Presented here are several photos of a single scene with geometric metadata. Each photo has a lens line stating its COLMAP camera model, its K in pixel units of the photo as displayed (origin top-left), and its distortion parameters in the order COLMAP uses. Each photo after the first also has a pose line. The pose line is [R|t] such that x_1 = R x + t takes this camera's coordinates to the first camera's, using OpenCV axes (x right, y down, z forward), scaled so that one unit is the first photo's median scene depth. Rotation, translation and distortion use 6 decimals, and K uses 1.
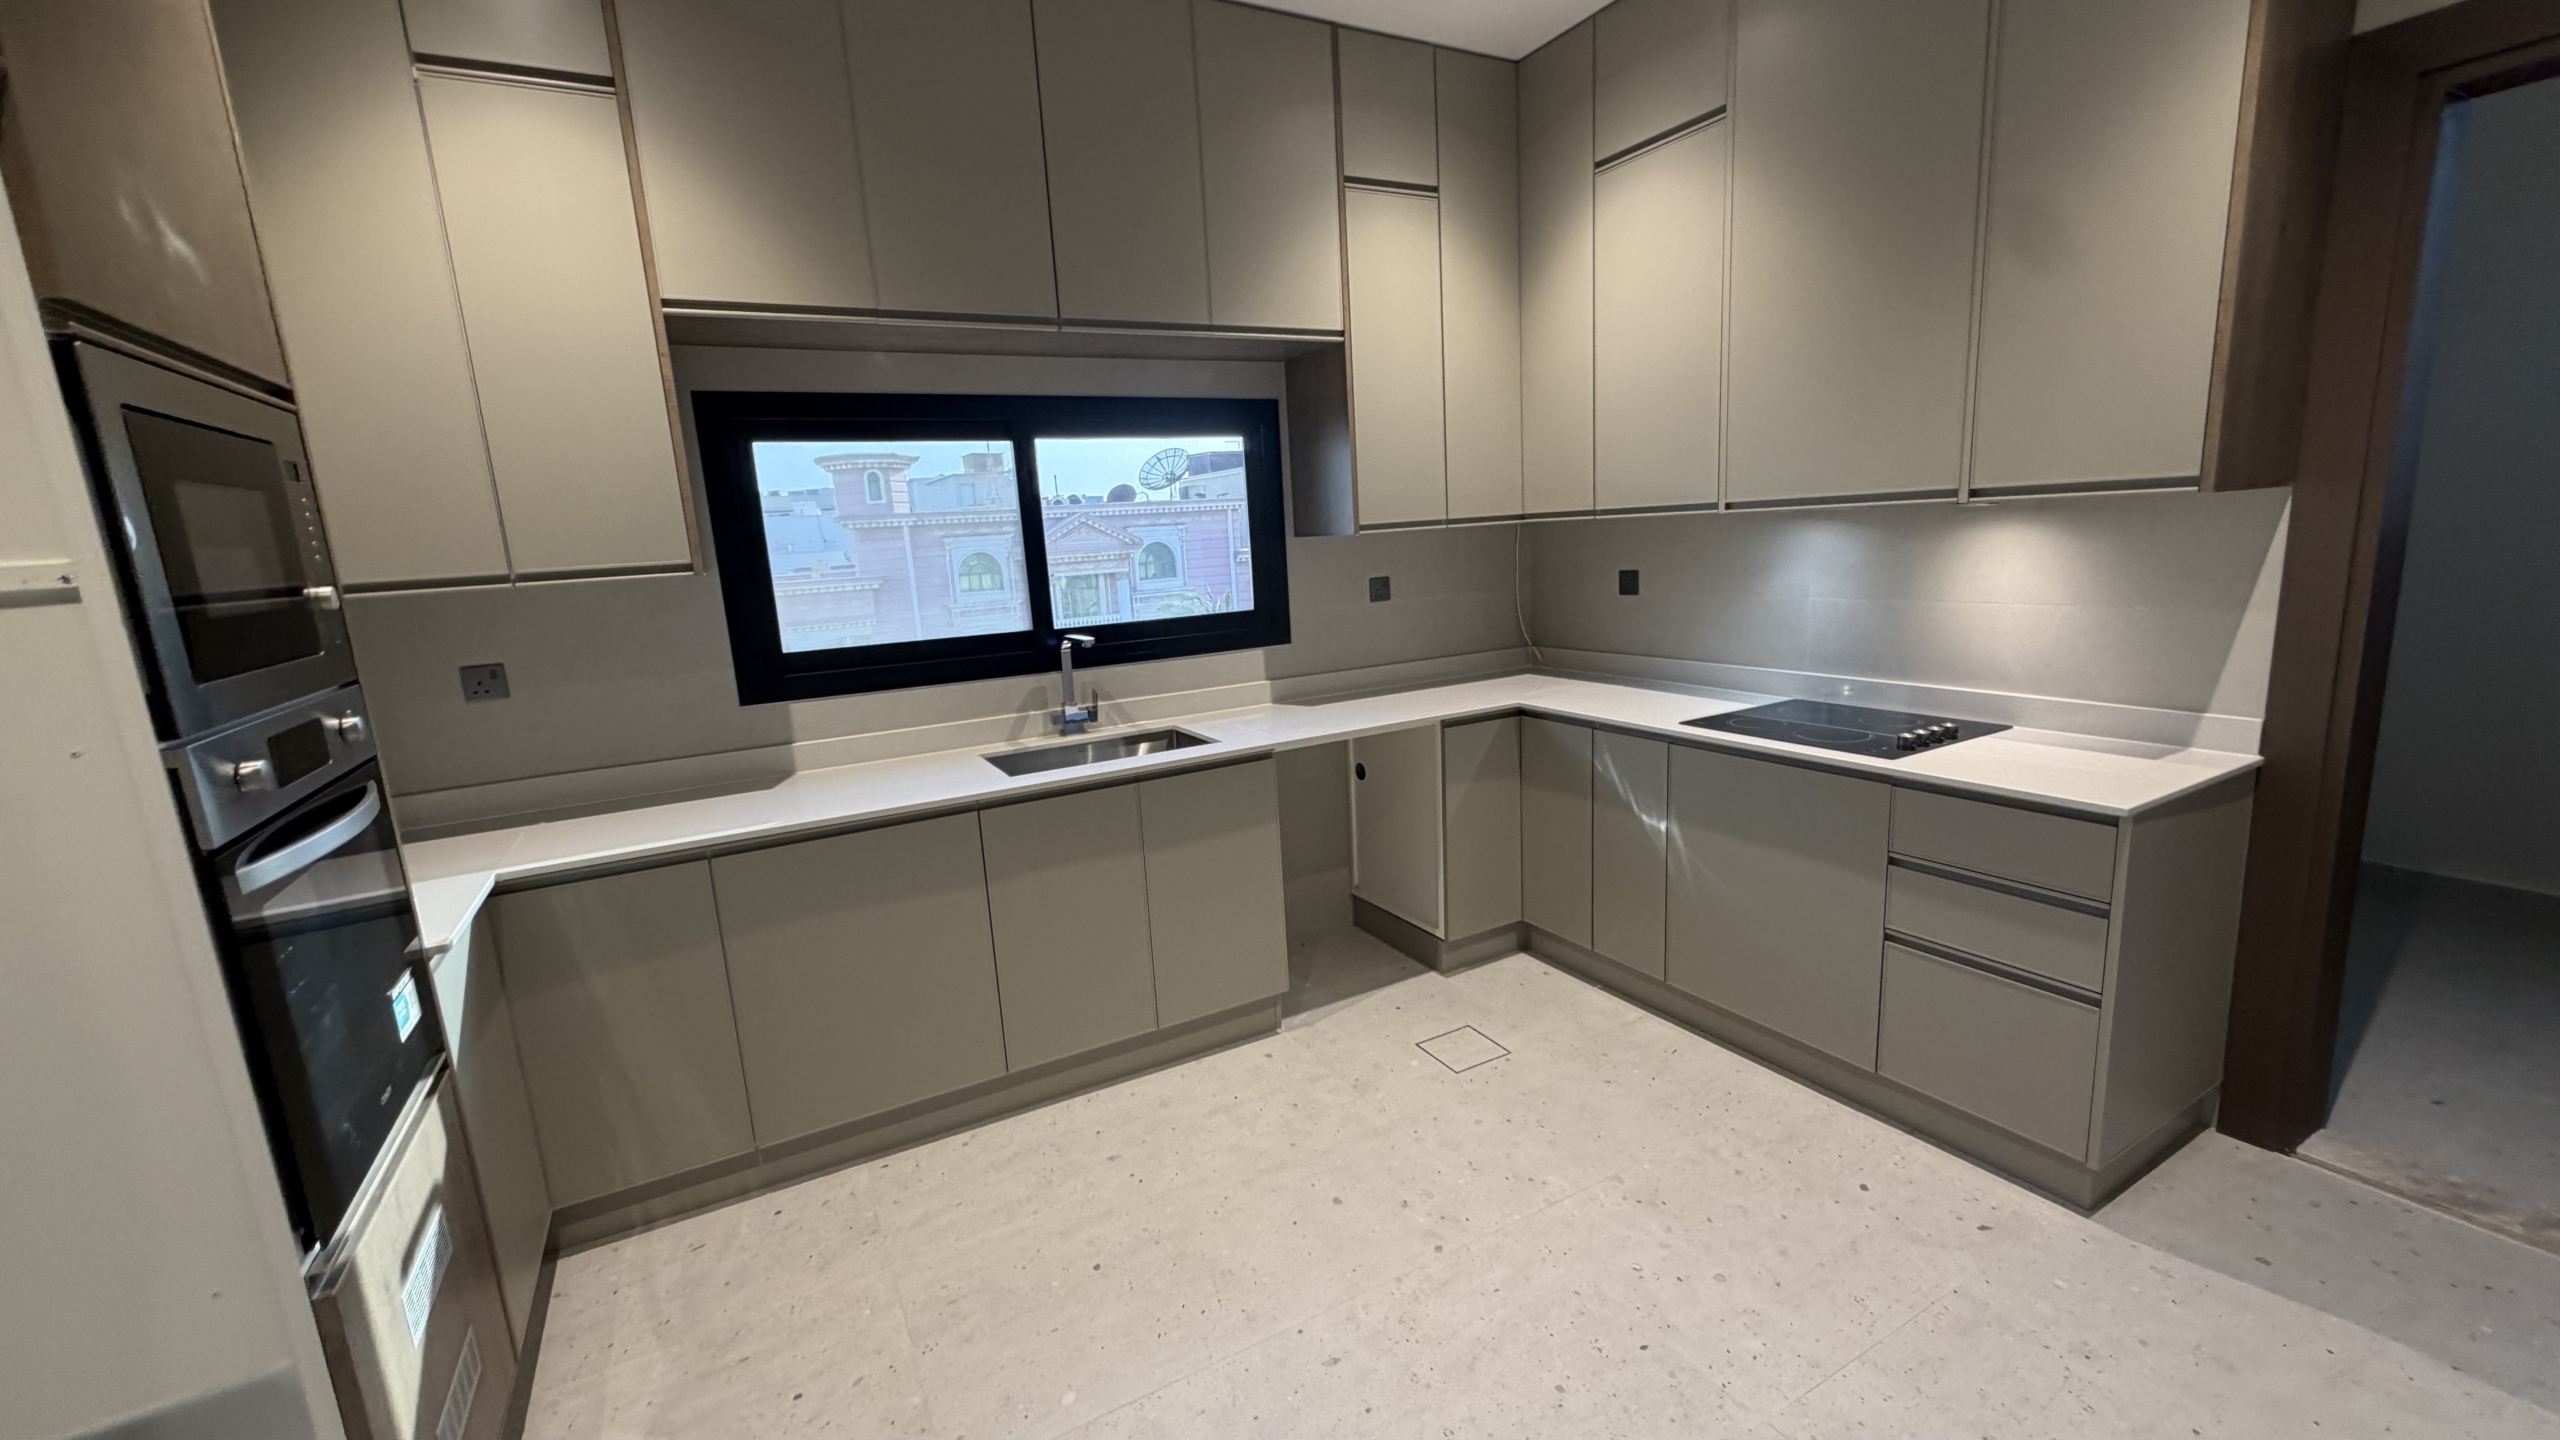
lens RADIAL K [[1024.6, 0, 1275.2], [0, 1024.6, 722.6], [0, 0, 1]] dist [0.001006, 0.000318]
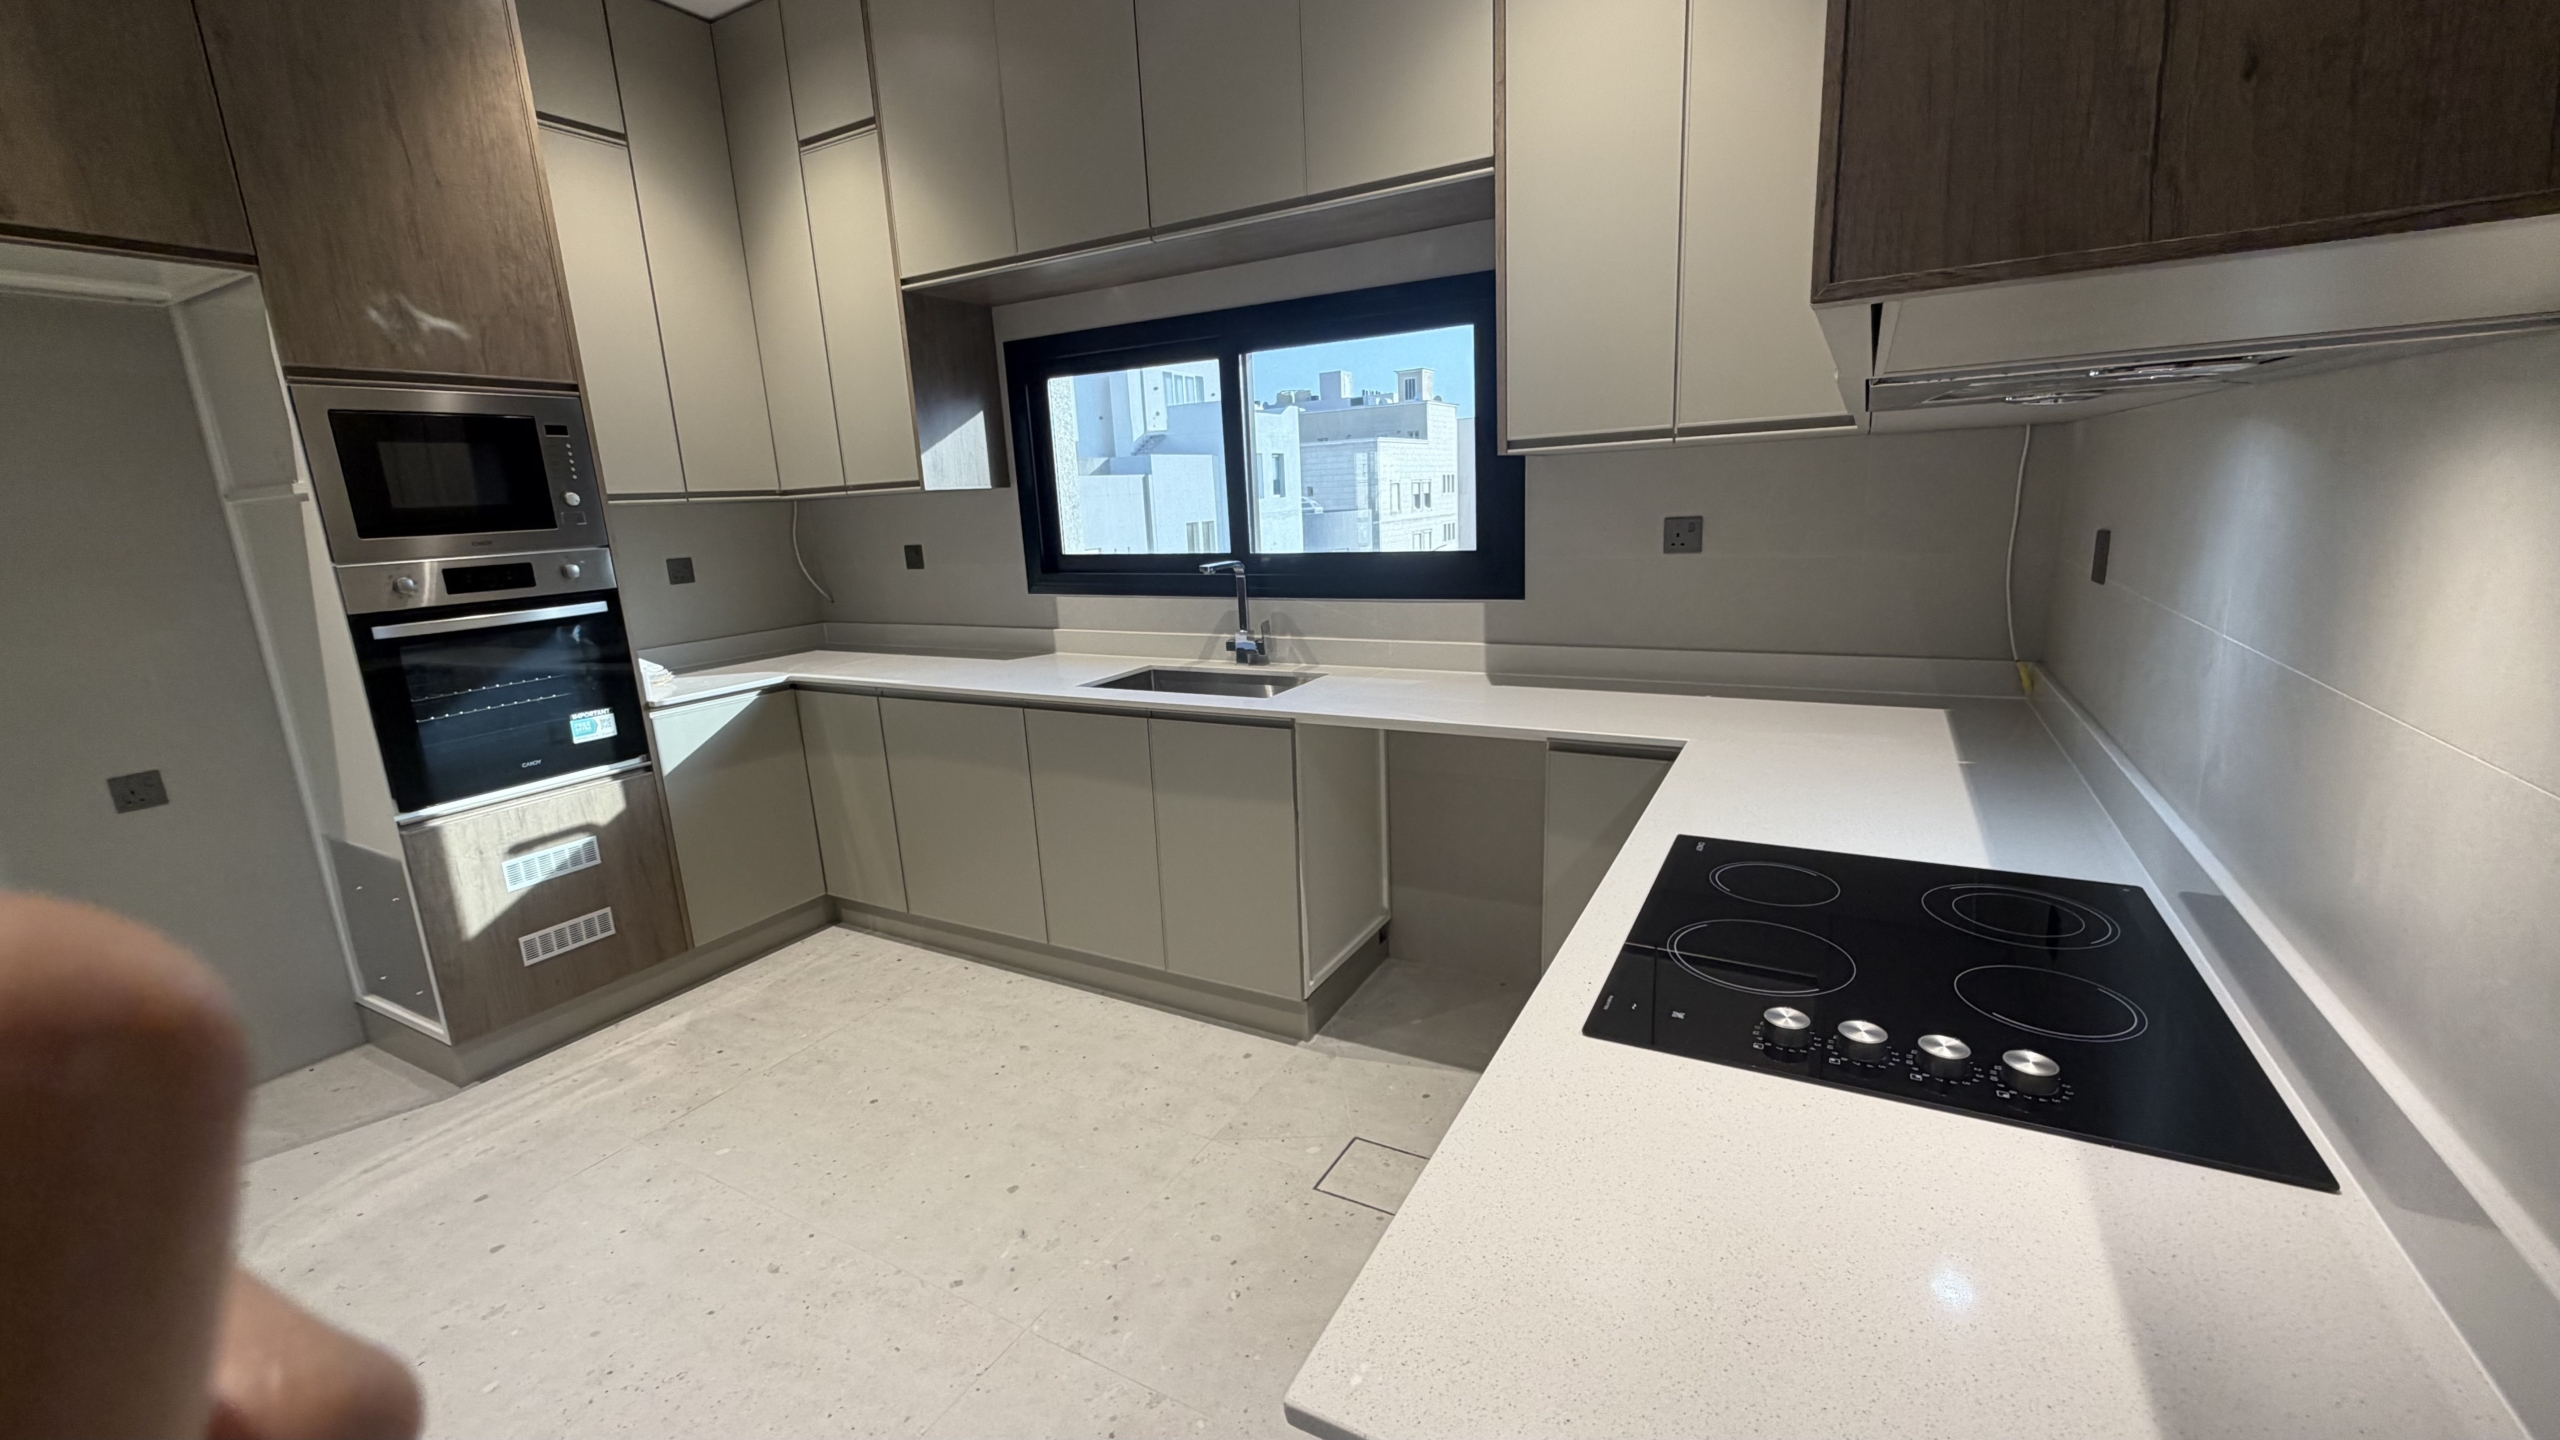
lens RADIAL K [[1024.6, 0, 1275.2], [0, 1024.6, 722.6], [0, 0, 1]] dist [0.001006, 0.000318]
pose [[0.526878, 0.218109, -0.821479, 0.738938], [-0.140982, 0.975551, 0.168593, -0.119859], [0.838167, 0.026986, 0.544746, 0.582212]]
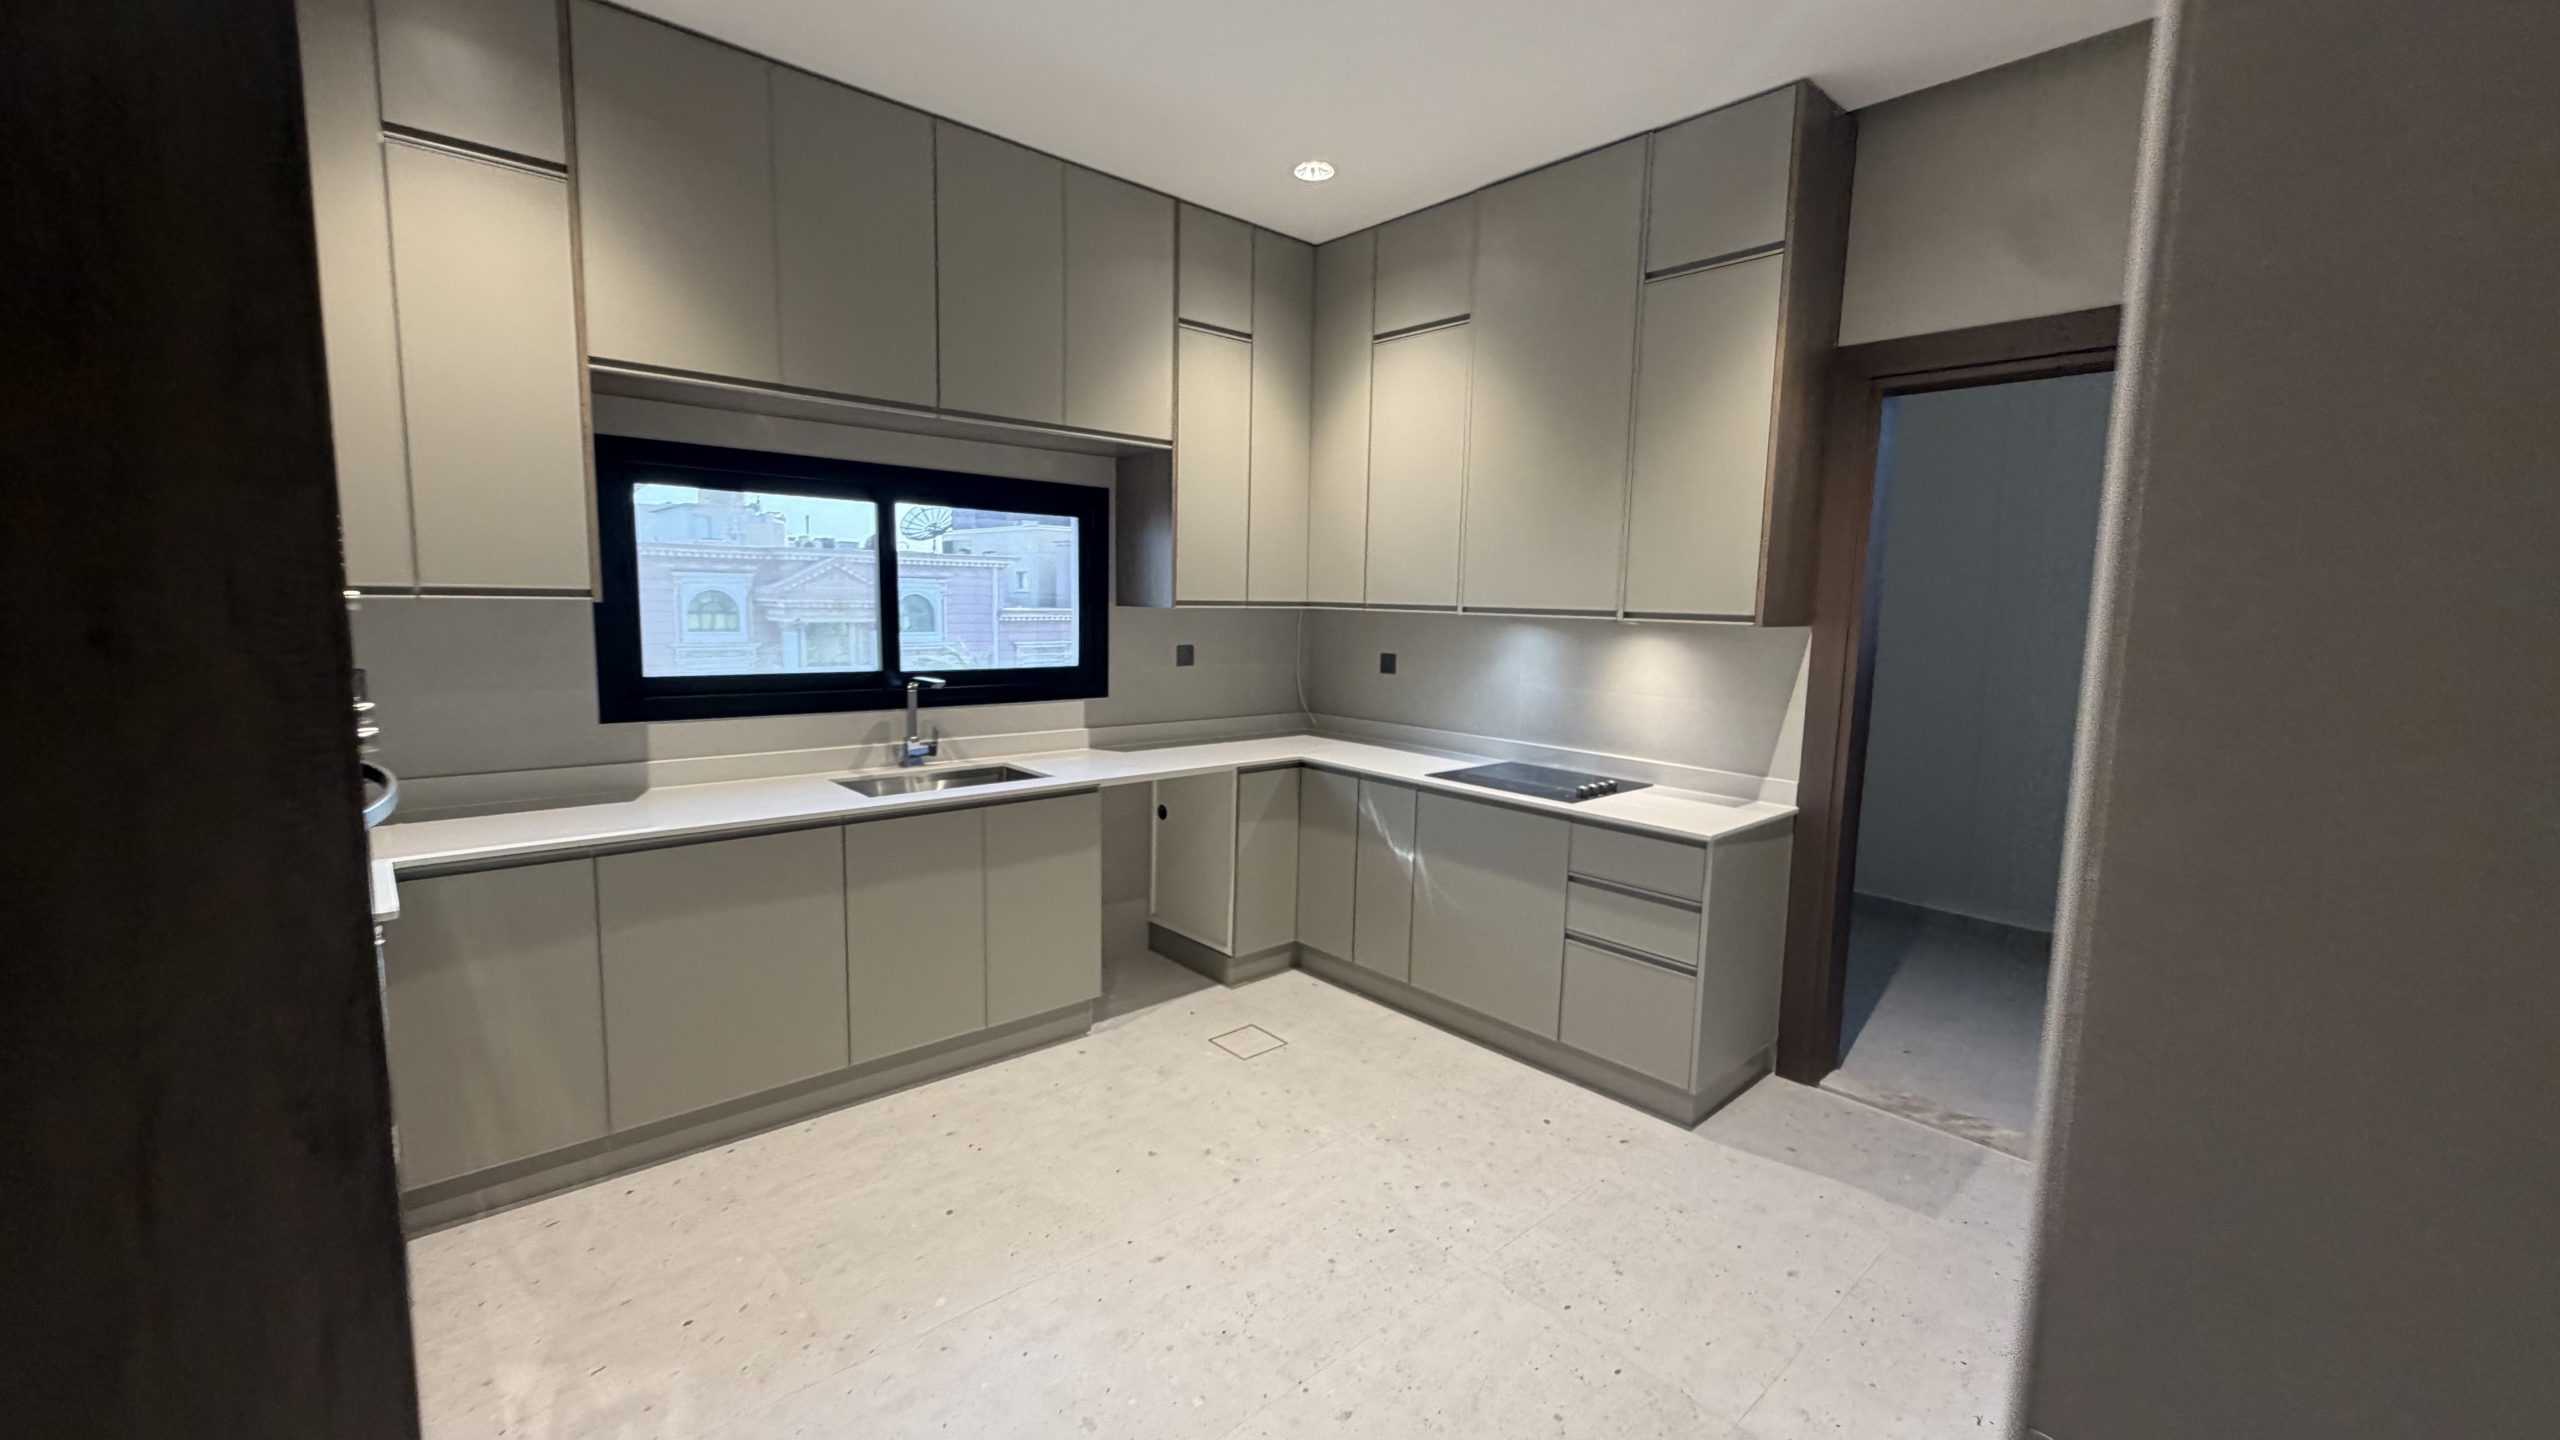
lens RADIAL K [[1024.5, 0, 1280.0], [0, 1024.5, 720.0], [0, 0, 1]] dist [-0.000180, -0.000264]
pose [[0.970409, 0.051761, 0.235853, -0.089151], [-0.035048, 0.996604, -0.074514, 0.035459], [-0.238909, 0.064043, 0.968928, -0.205269]]
